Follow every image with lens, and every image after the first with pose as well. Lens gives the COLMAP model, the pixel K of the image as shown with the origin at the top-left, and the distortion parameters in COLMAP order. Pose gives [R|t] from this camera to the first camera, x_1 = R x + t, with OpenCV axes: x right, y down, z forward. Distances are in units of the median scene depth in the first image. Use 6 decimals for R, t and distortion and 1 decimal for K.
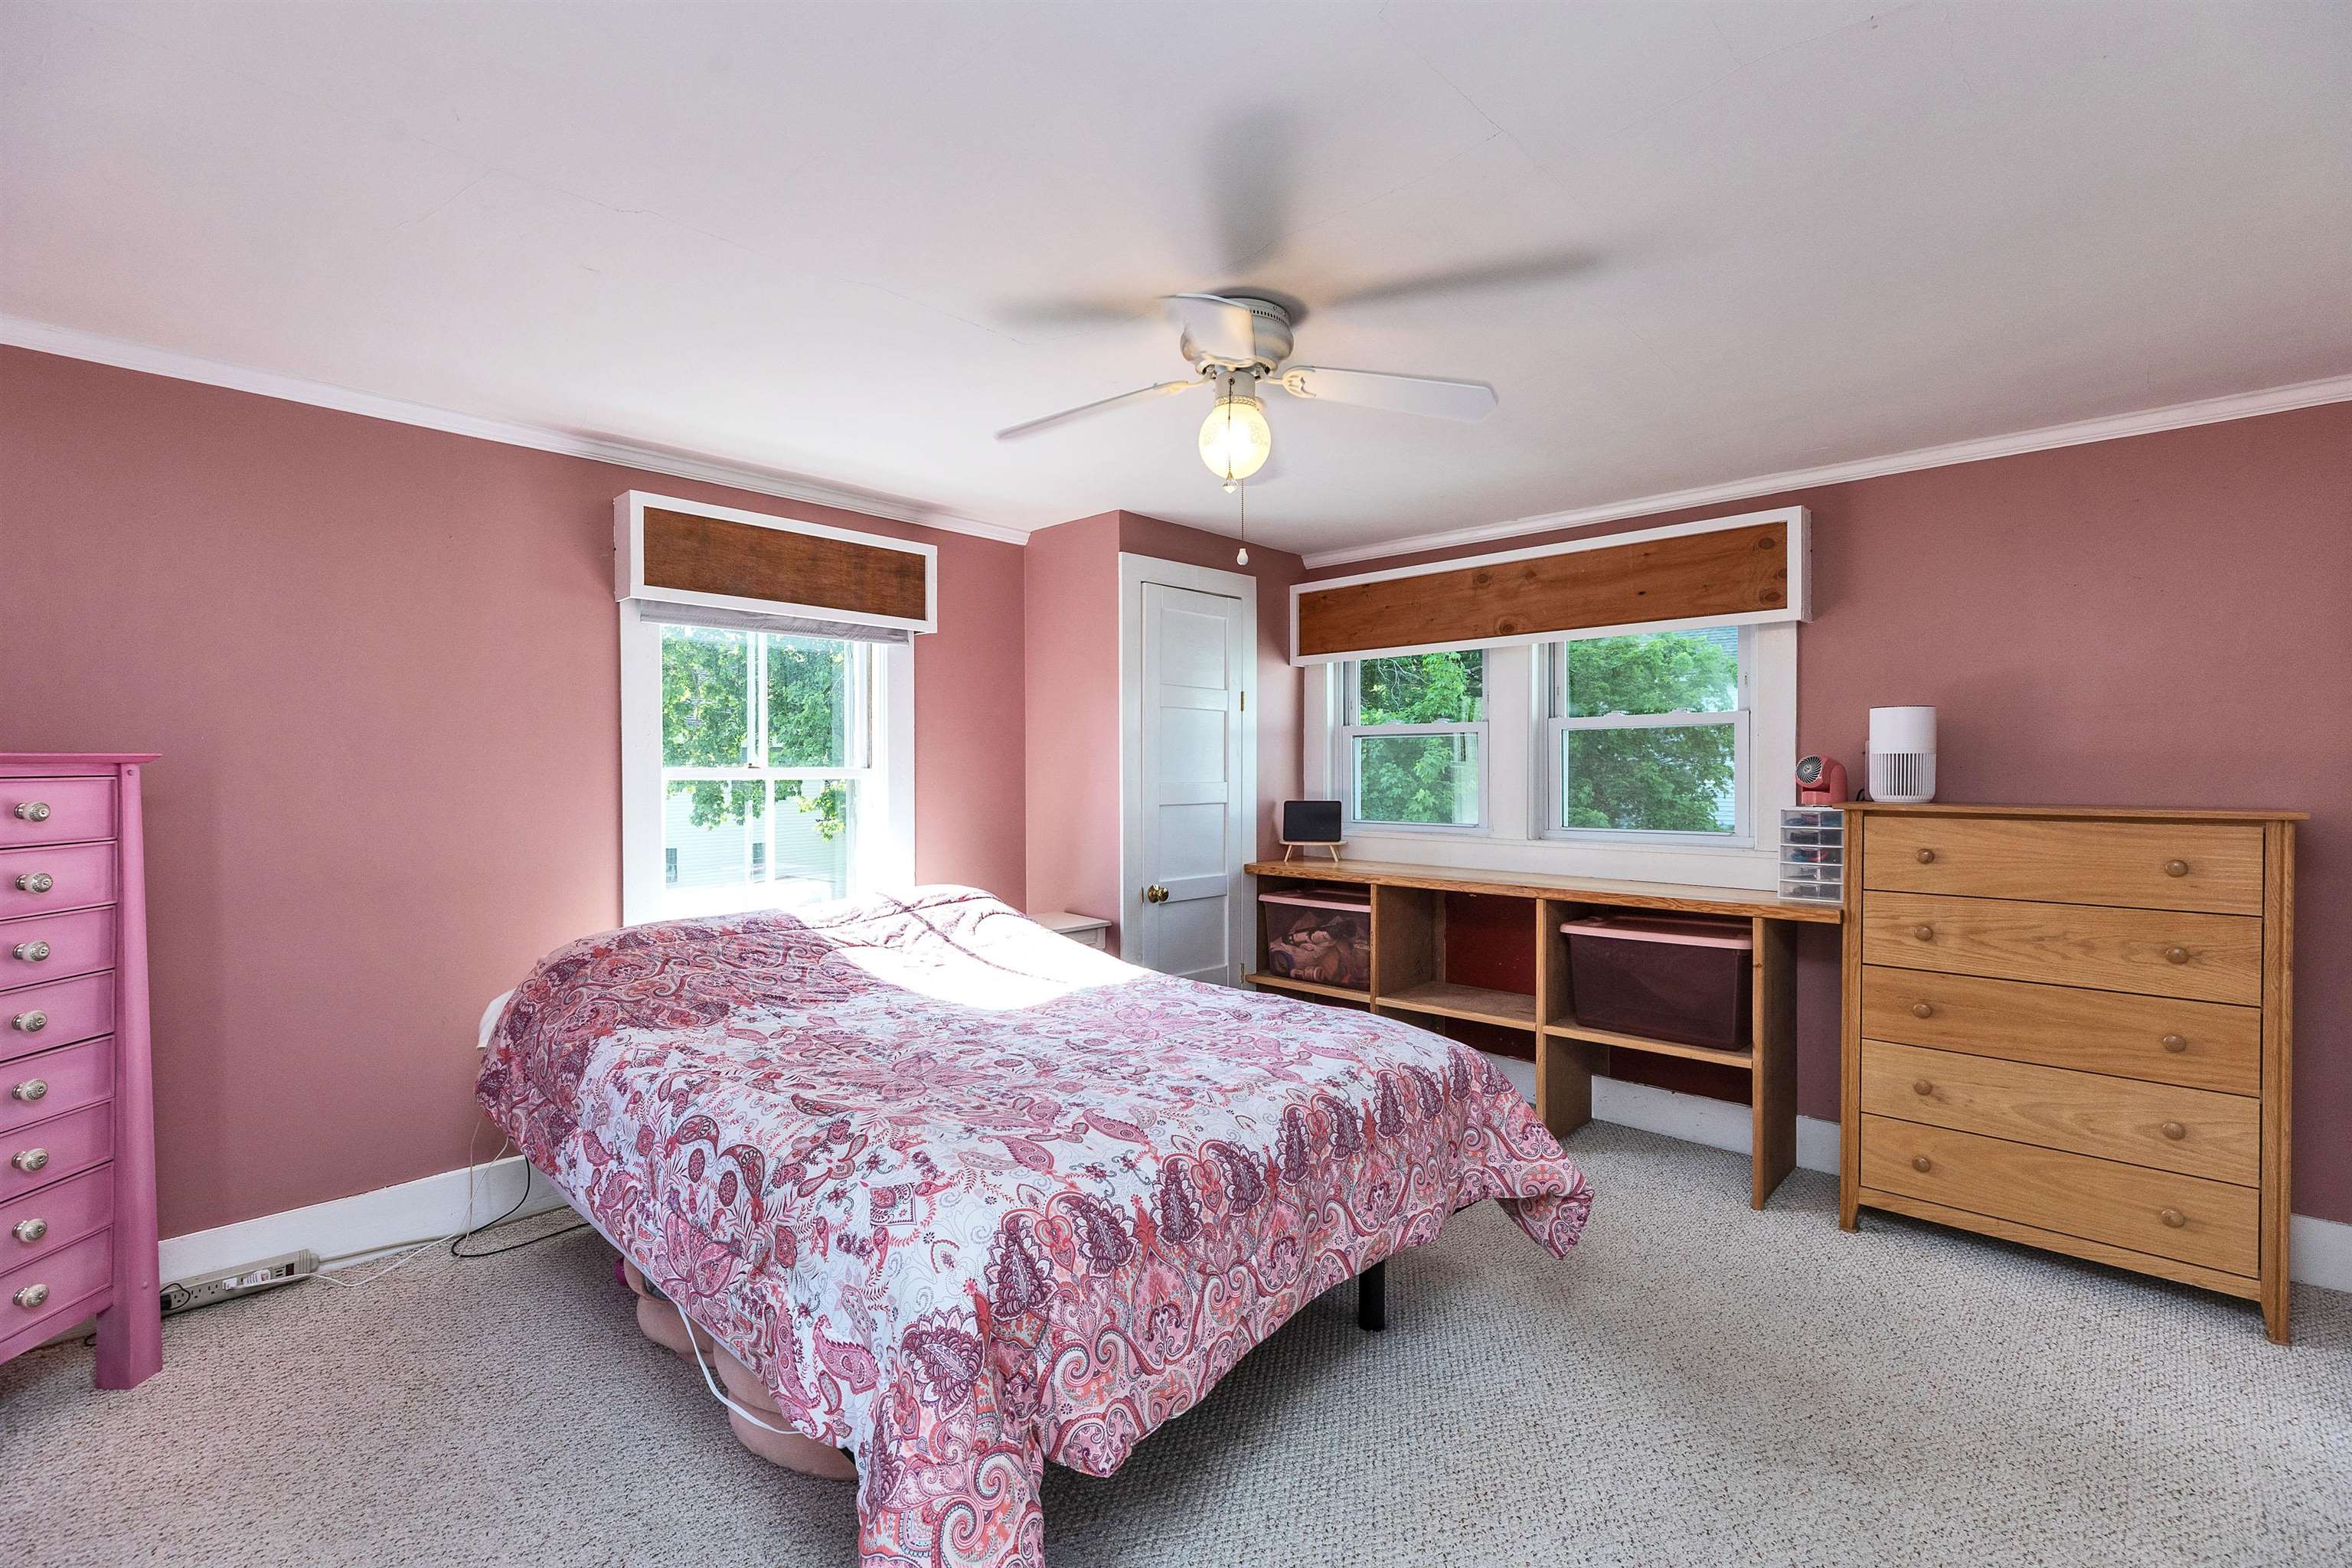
lens RADIAL K [[1075.7, 0, 1162.9], [0, 1075.7, 783.5], [0, 0, 1]] dist [0.003650, -0.000244]
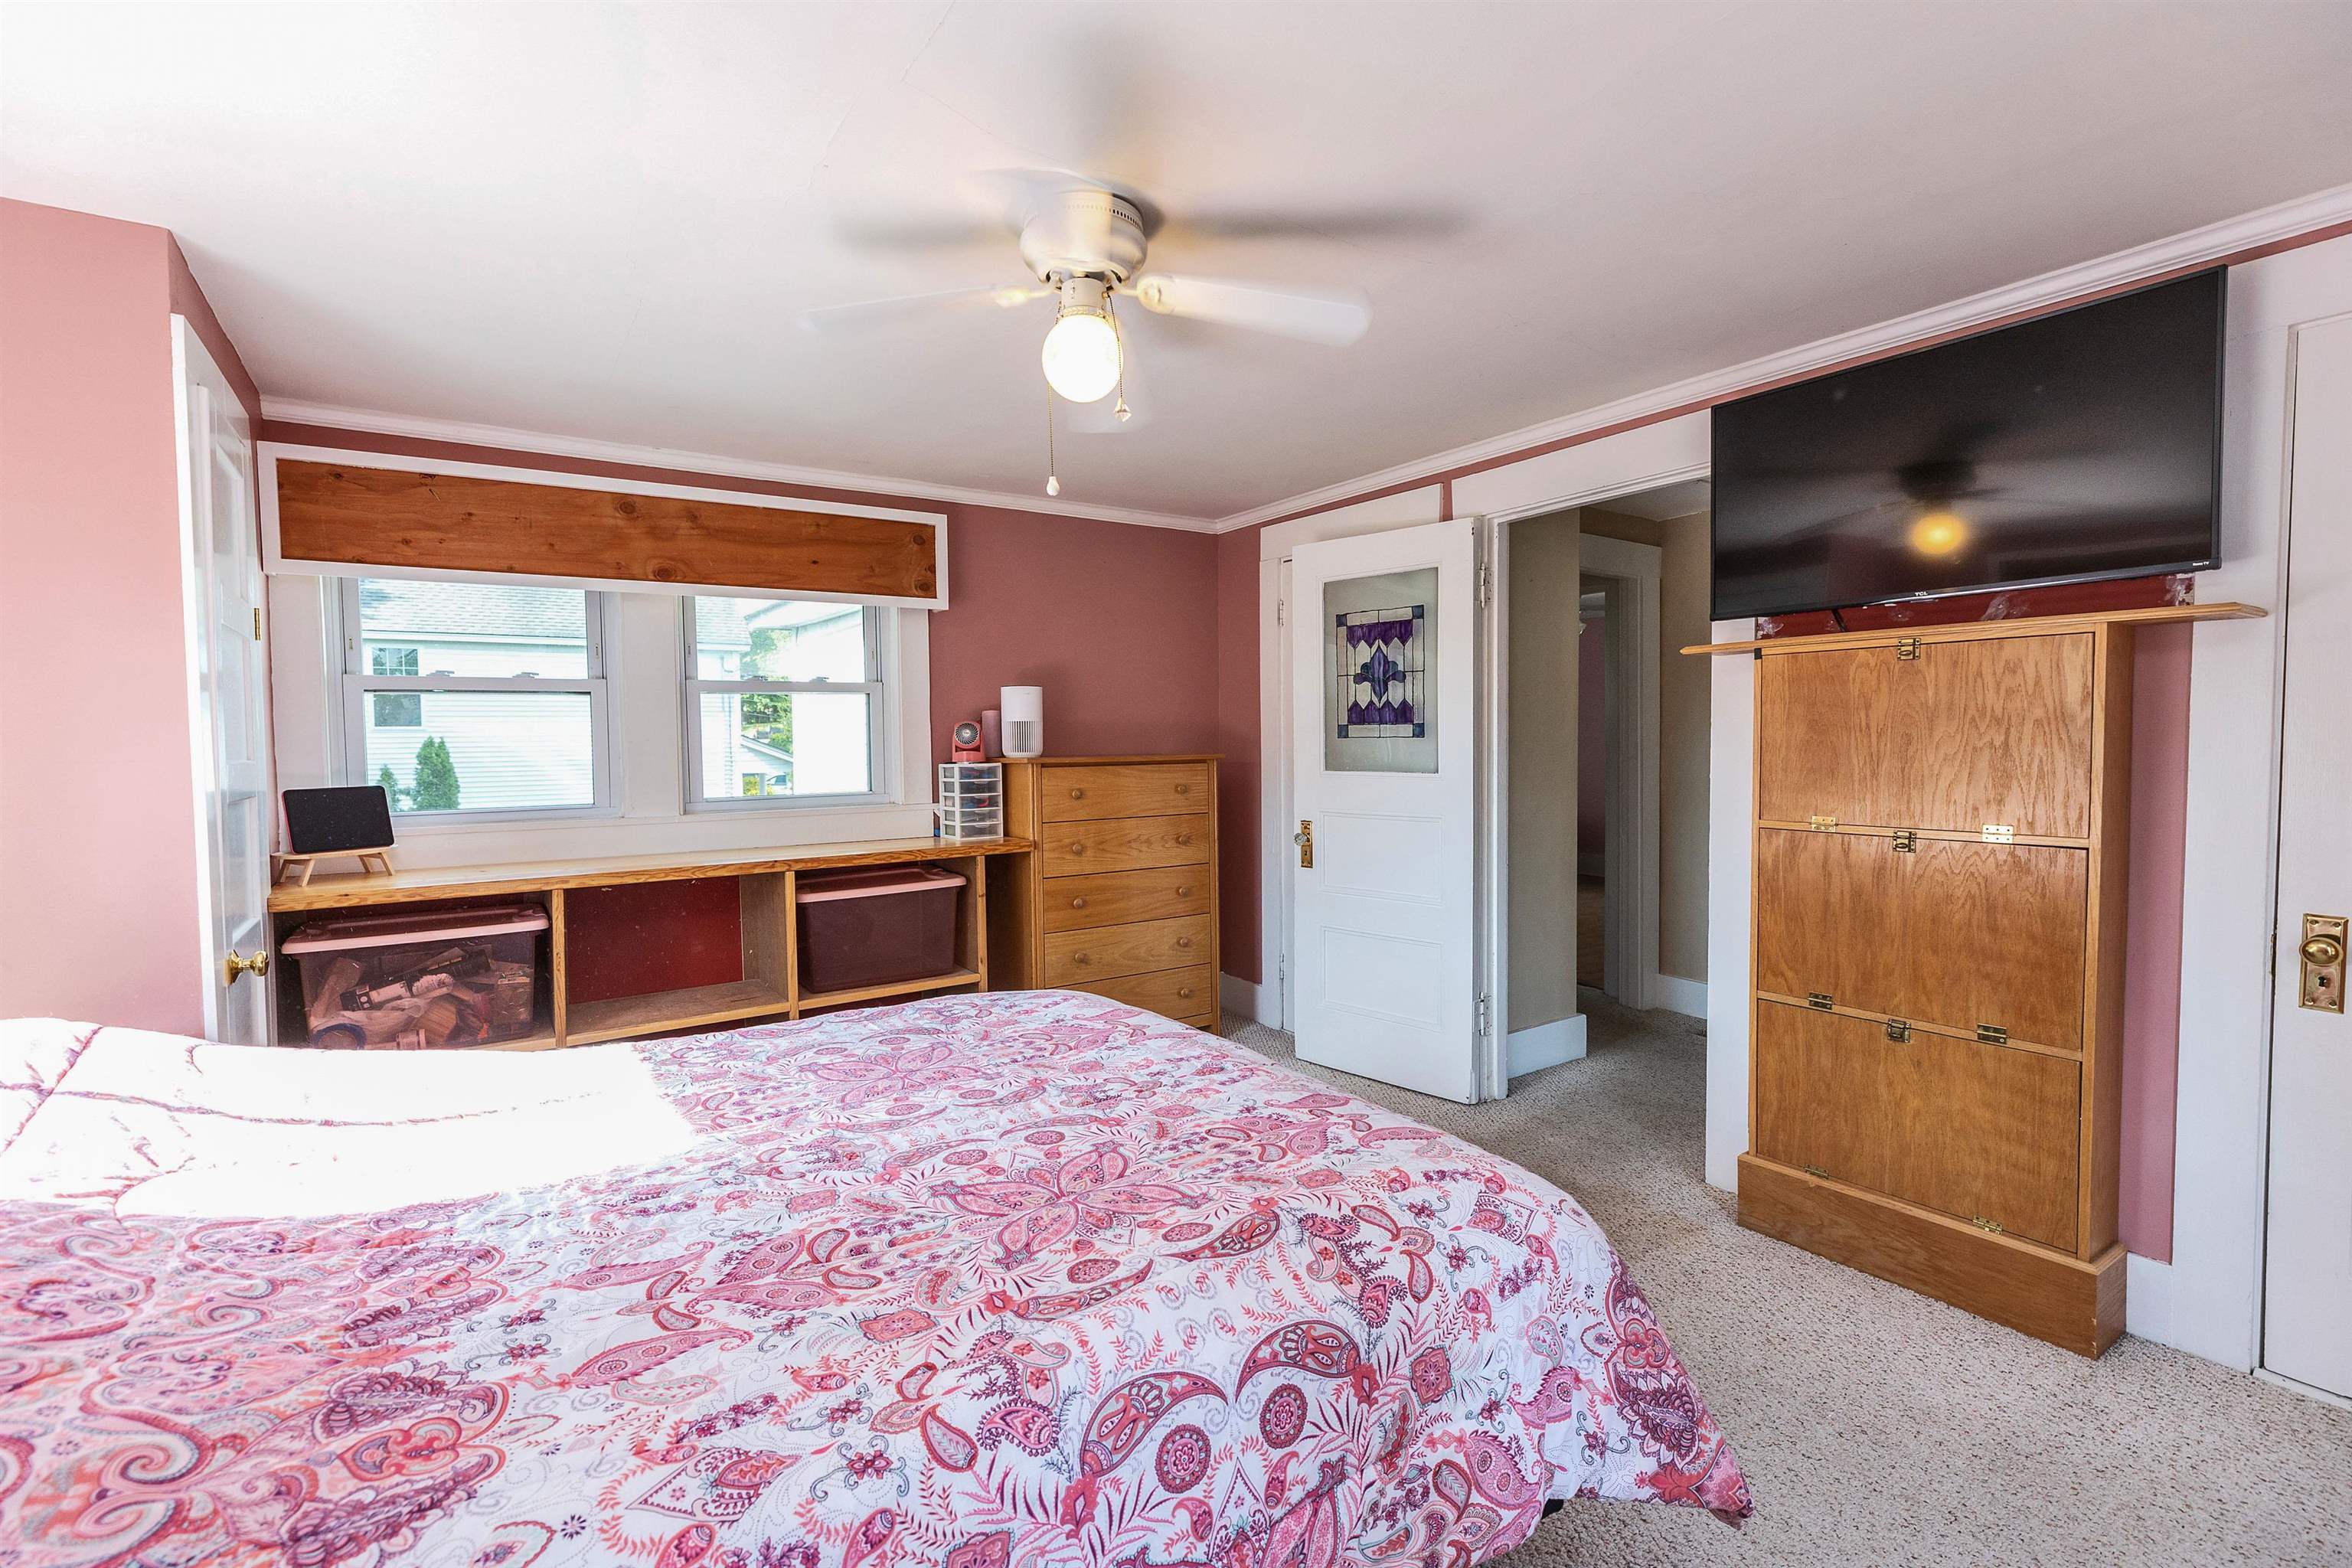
lens RADIAL K [[1075.7, 0, 1162.9], [0, 1075.7, 783.5], [0, 0, 1]] dist [0.003650, -0.000244]
pose [[0.198884, -0.046918, 0.978899, -0.828629], [0.025060, 0.998770, 0.042779, -0.004556], [-0.979703, 0.016023, 0.199815, 0.785864]]
